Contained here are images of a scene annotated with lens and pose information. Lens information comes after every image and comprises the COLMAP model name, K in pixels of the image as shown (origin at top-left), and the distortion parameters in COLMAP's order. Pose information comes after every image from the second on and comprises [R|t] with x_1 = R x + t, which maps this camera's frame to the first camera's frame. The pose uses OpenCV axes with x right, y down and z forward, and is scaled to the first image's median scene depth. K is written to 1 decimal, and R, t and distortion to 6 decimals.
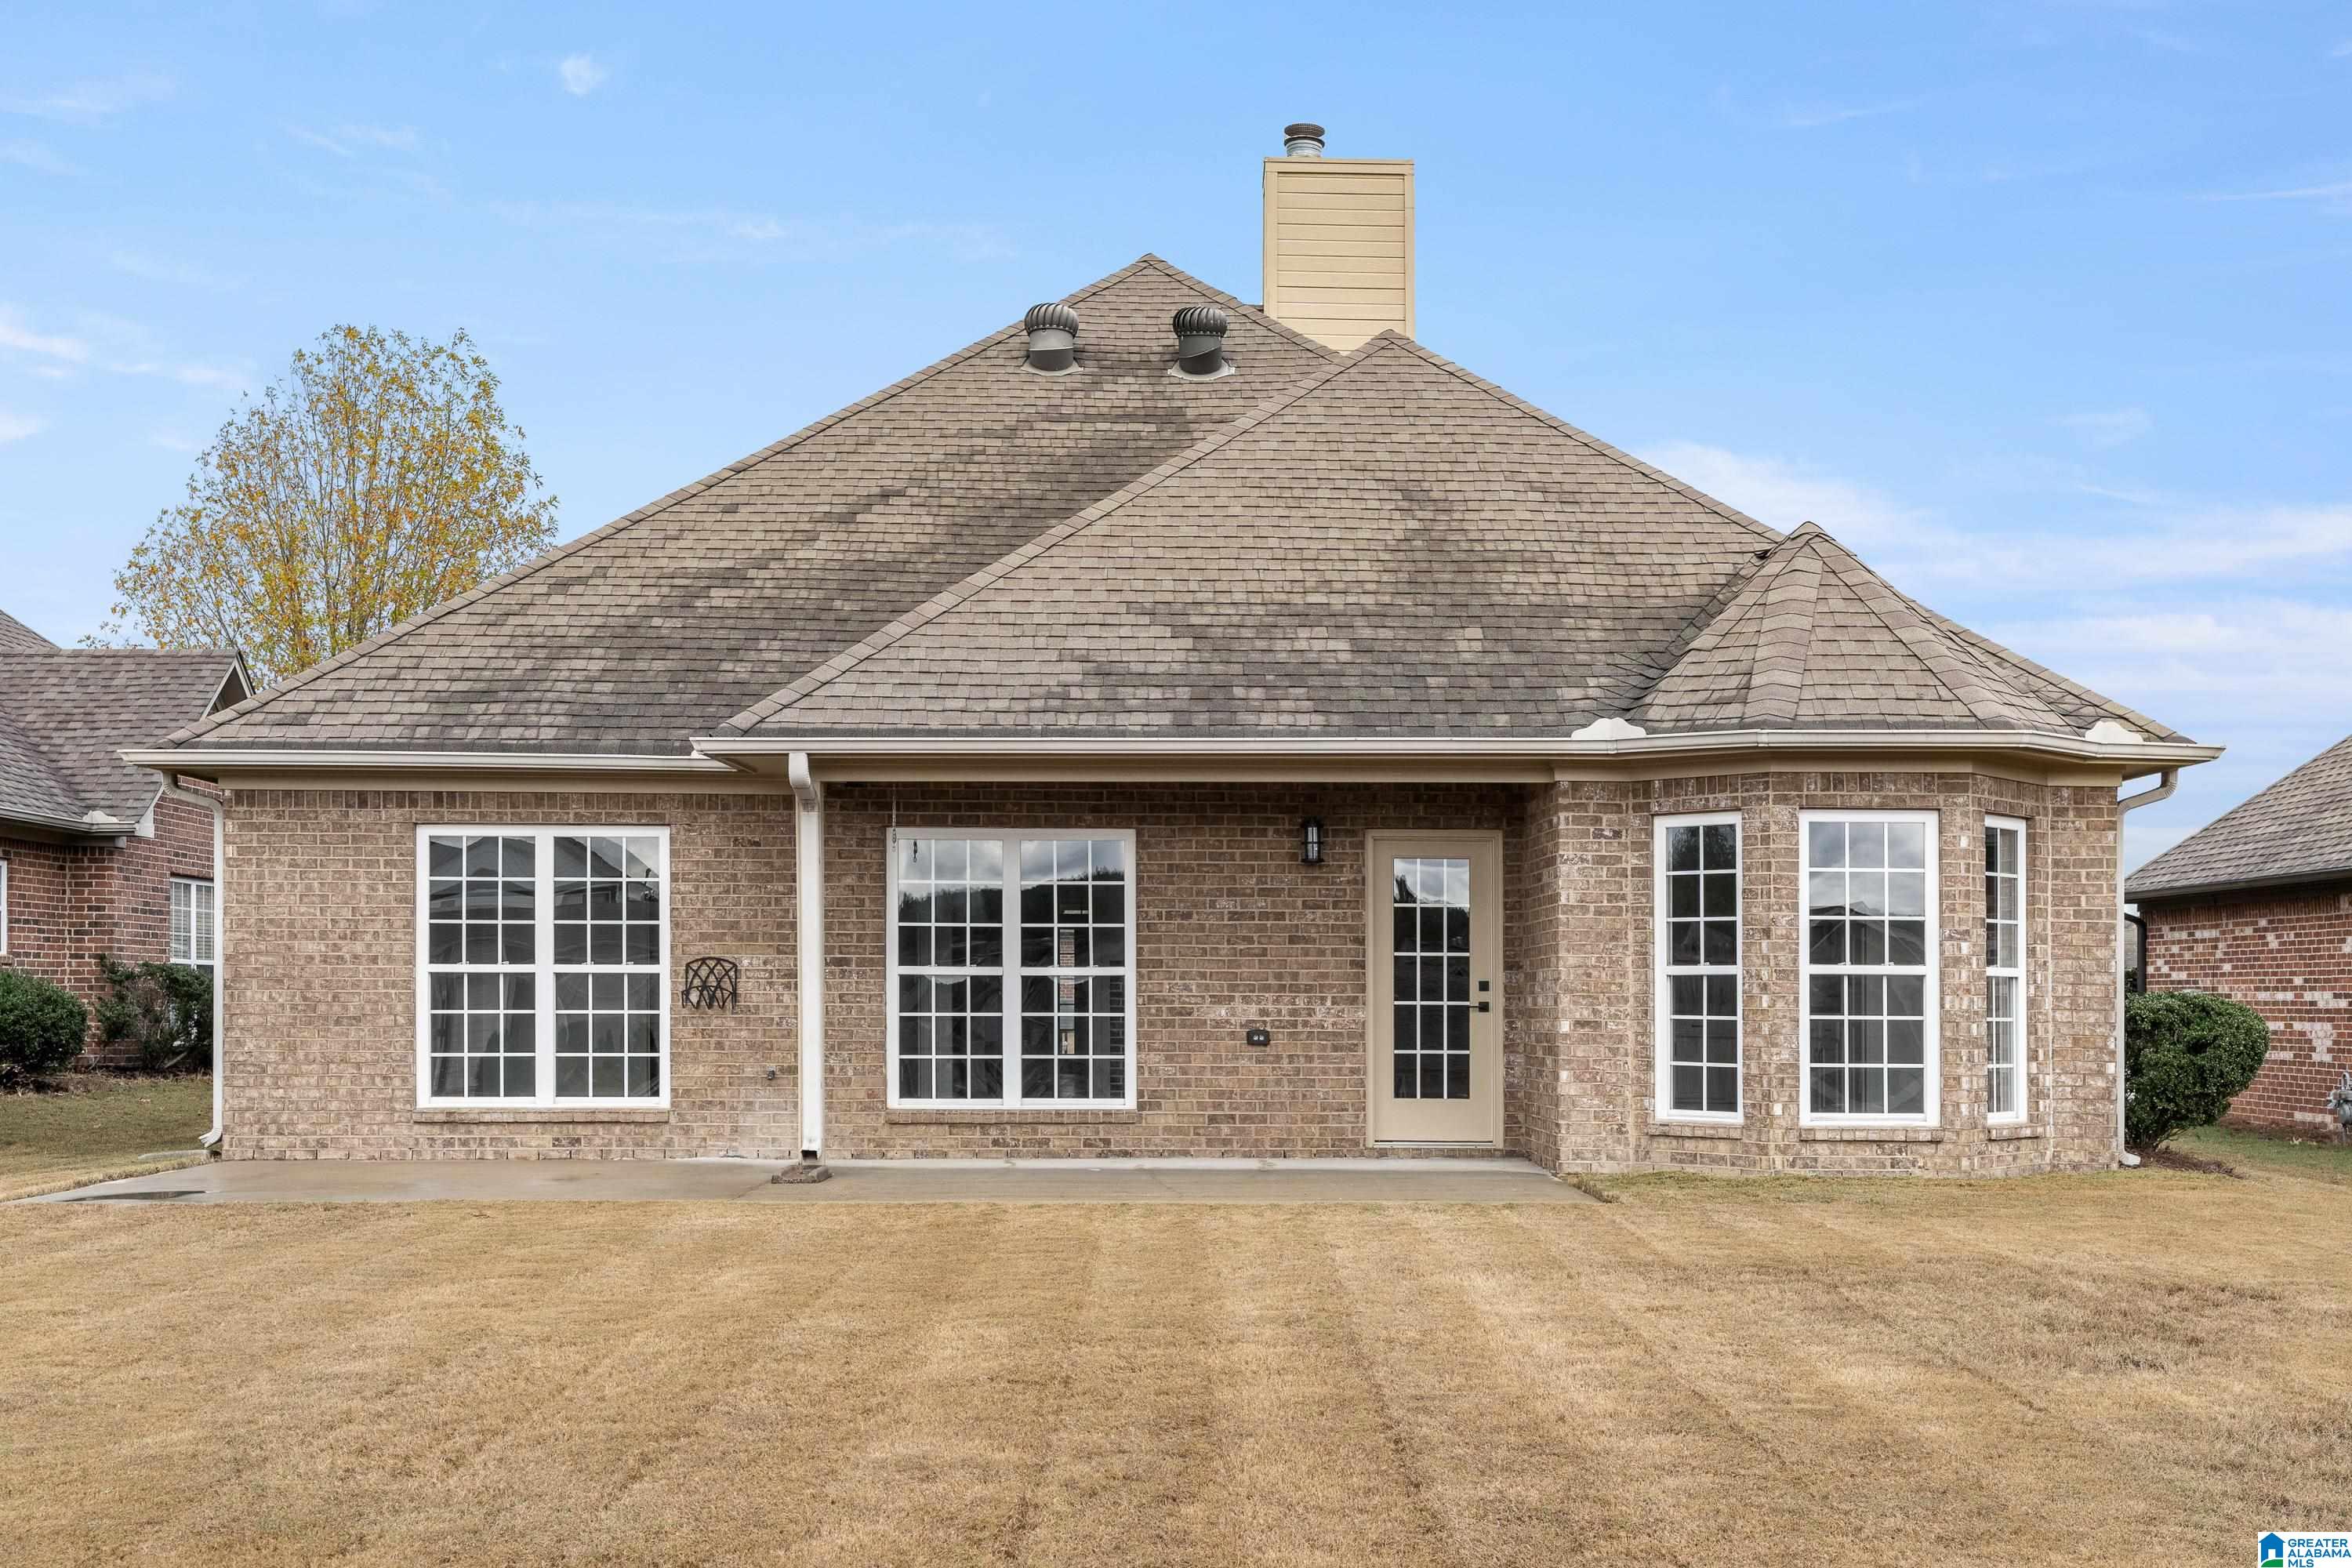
lens RADIAL K [[2371.8, 0, 1176.0], [0, 2371.8, 784.0], [0, 0, 1]] dist [0.023744, 0.006499]
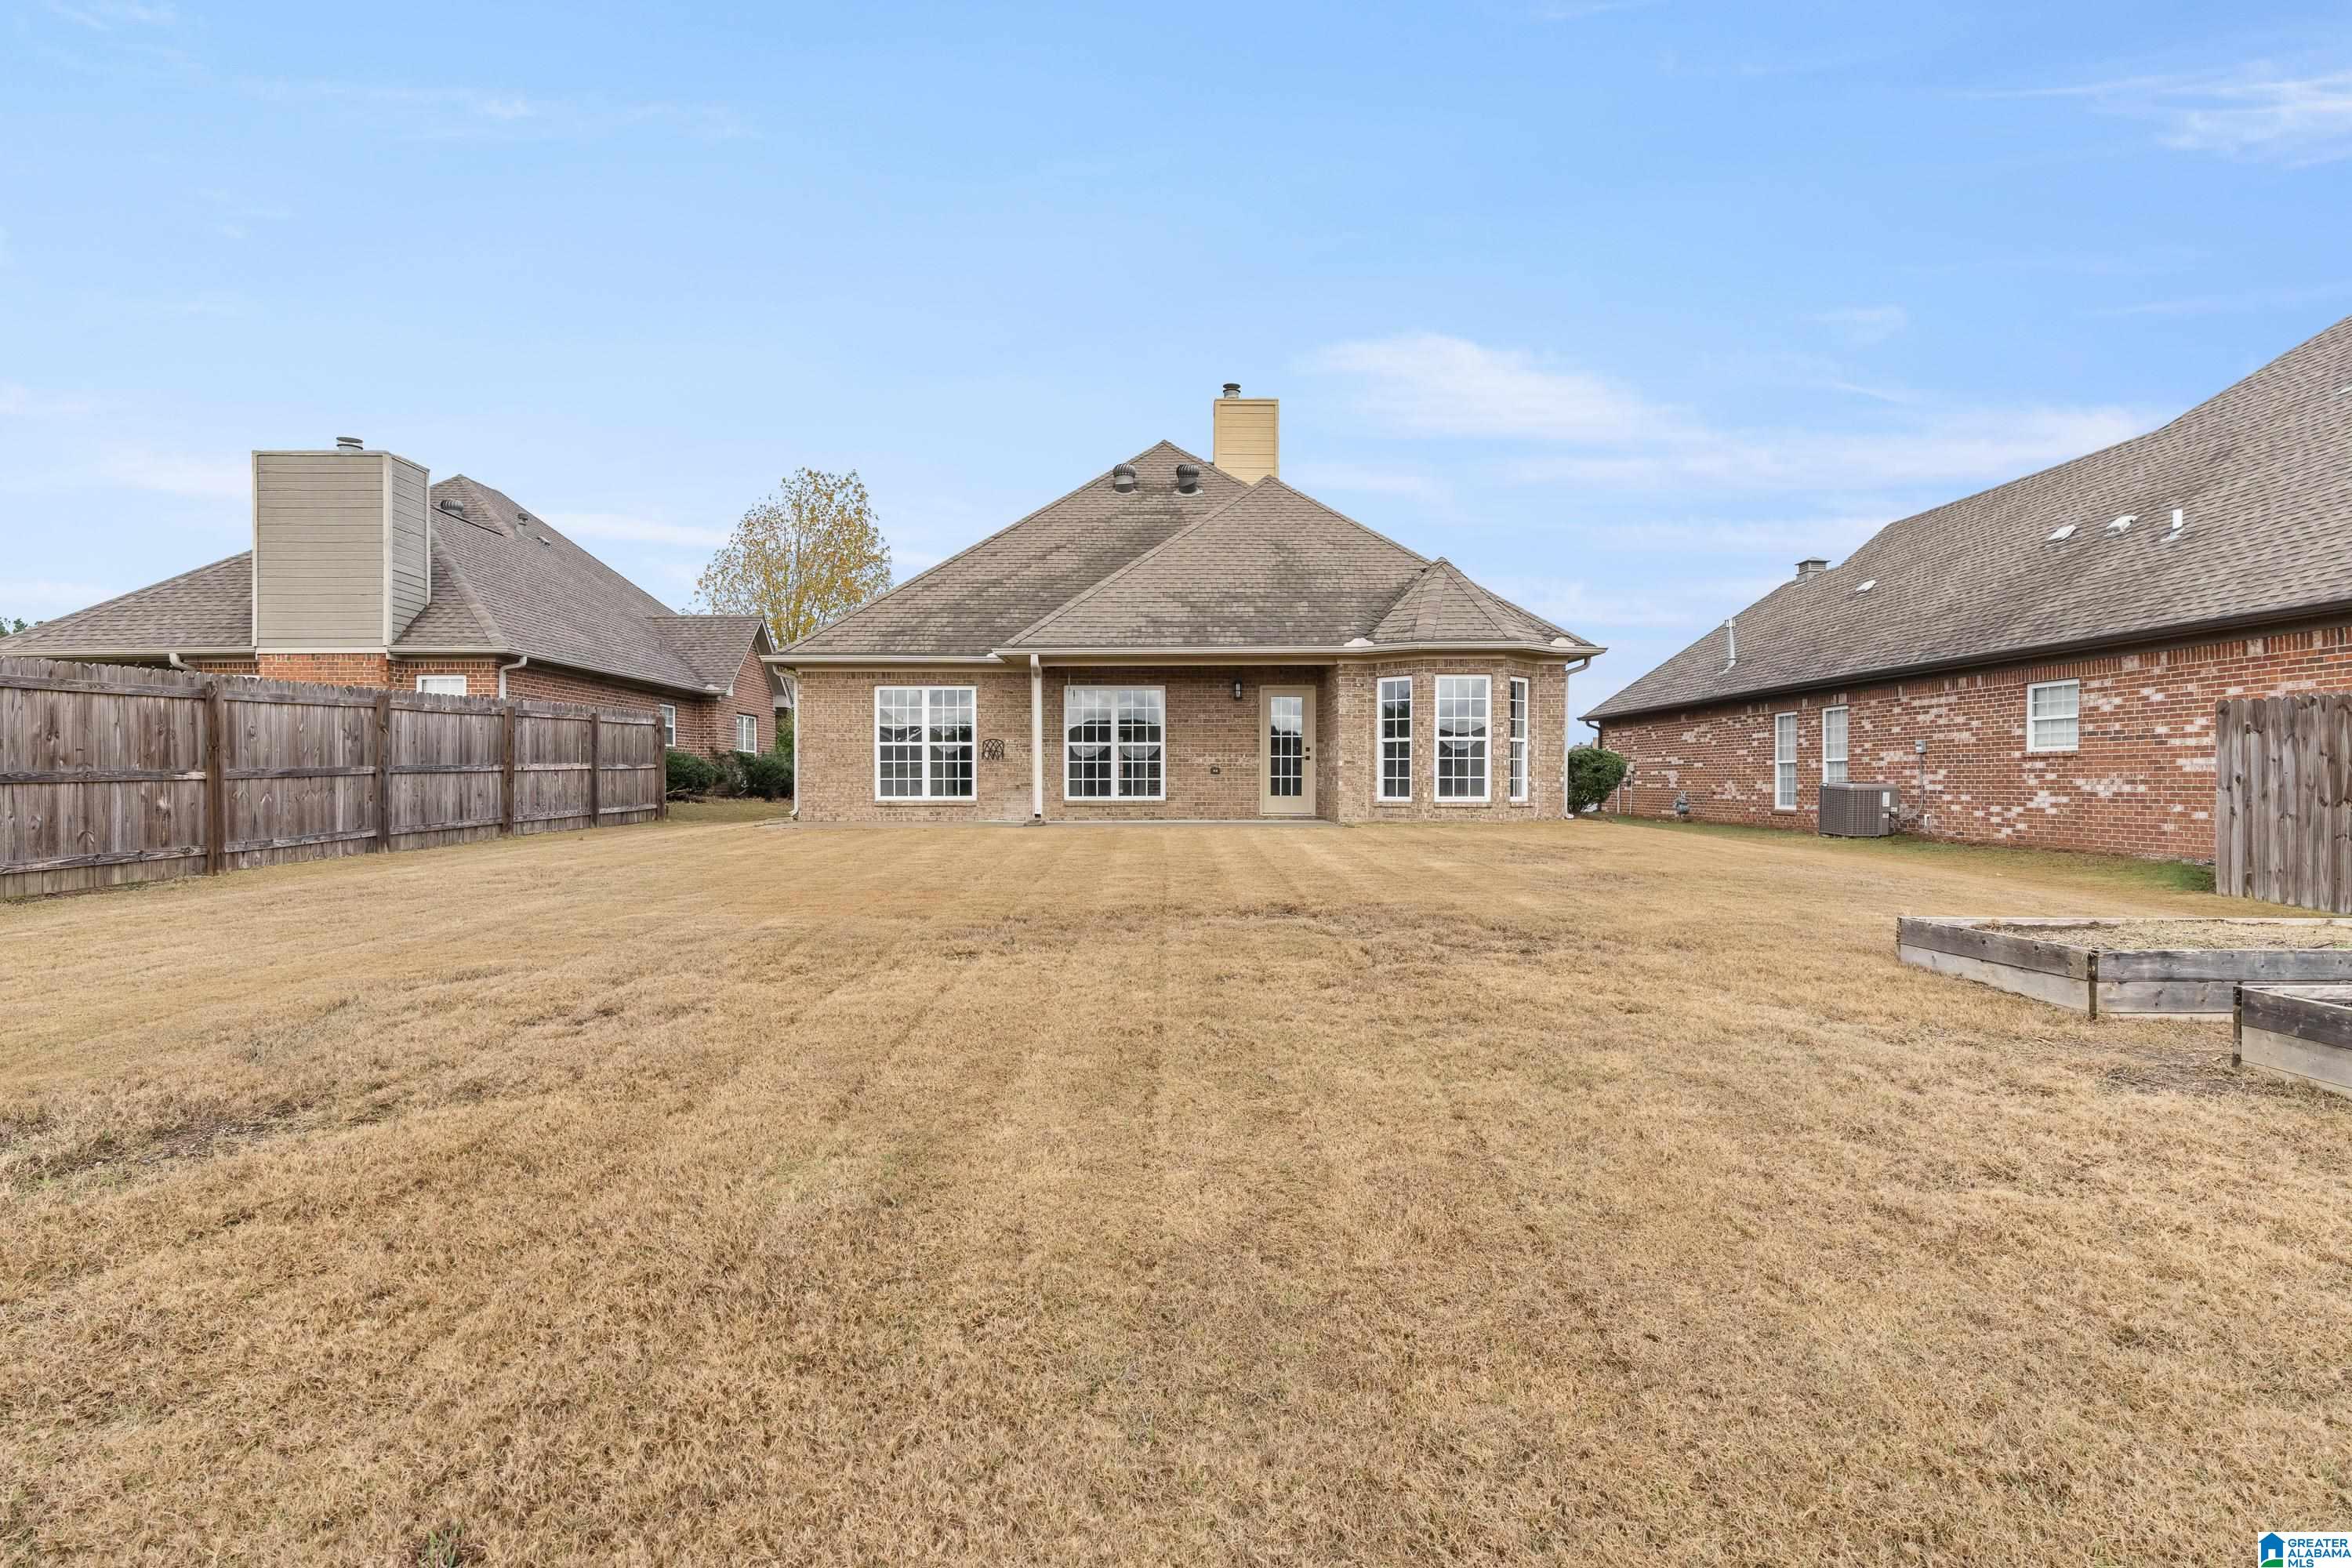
lens RADIAL K [[1152.4, 0, 1123.2], [0, 1152.4, 760.0], [0, 0, 1]] dist [-0.001499, -0.000005]
pose [[0.999569, -0.004910, -0.028958, -0.027029], [0.007014, 0.997309, 0.072979, 0.008723], [0.028522, -0.073151, 0.996913, -0.196702]]
